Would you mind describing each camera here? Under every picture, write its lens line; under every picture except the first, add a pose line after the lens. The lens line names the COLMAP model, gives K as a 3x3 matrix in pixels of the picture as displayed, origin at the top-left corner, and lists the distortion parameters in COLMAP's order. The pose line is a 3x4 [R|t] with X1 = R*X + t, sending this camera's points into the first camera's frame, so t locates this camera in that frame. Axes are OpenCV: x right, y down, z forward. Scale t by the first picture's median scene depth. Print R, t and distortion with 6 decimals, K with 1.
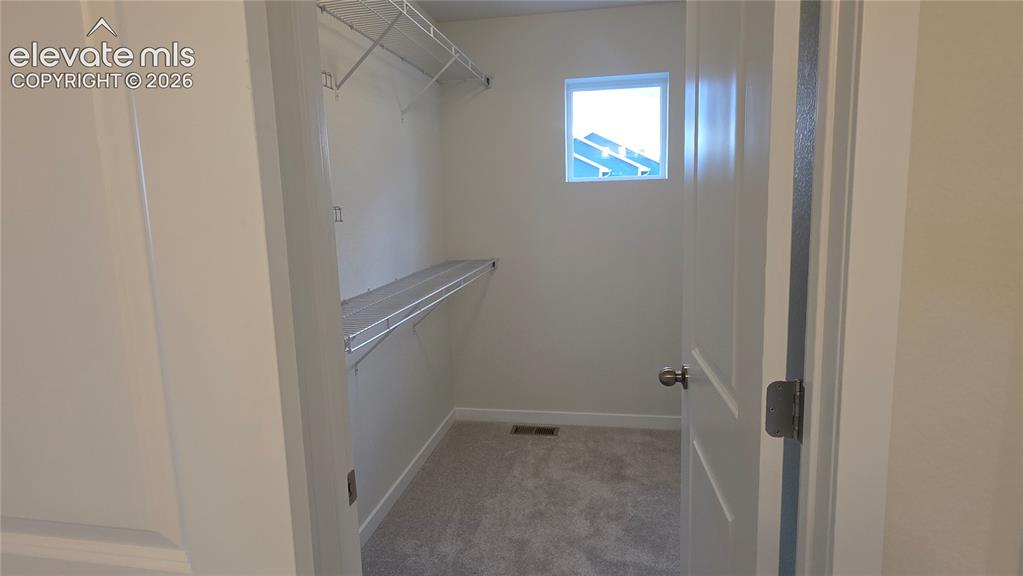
lens RADIAL K [[573.4, 0, 512.4], [0, 573.4, 286.8], [0, 0, 1]] dist [0.012902, -0.004122]
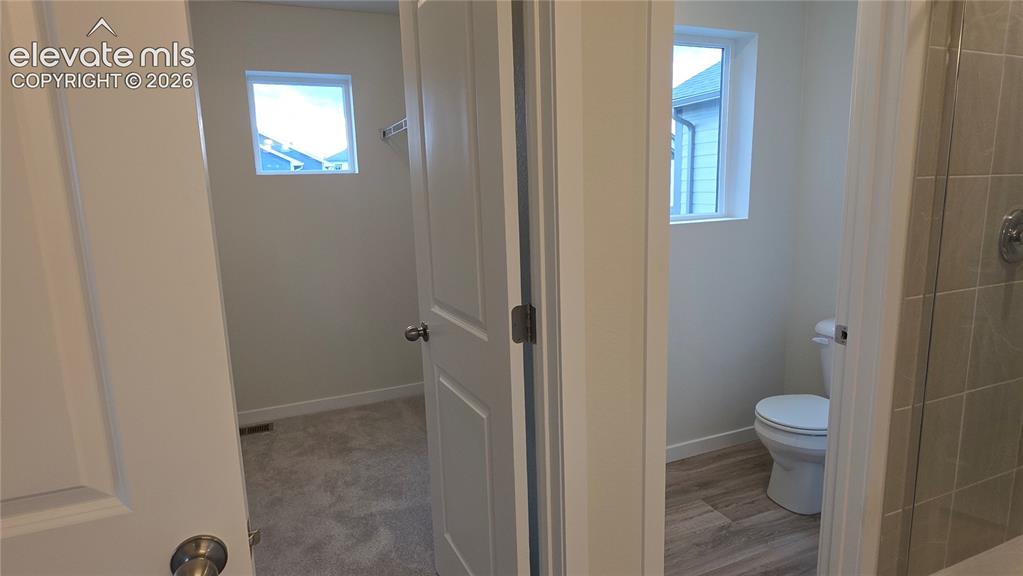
lens RADIAL K [[573.4, 0, 512.2], [0, 573.4, 287.3], [0, 0, 1]] dist [0.012902, -0.004122]
pose [[0.836520, -0.093172, 0.539957, -0.113437], [0.088472, 0.995474, 0.034708, 0.018775], [-0.540746, 0.018737, 0.840977, -0.084508]]
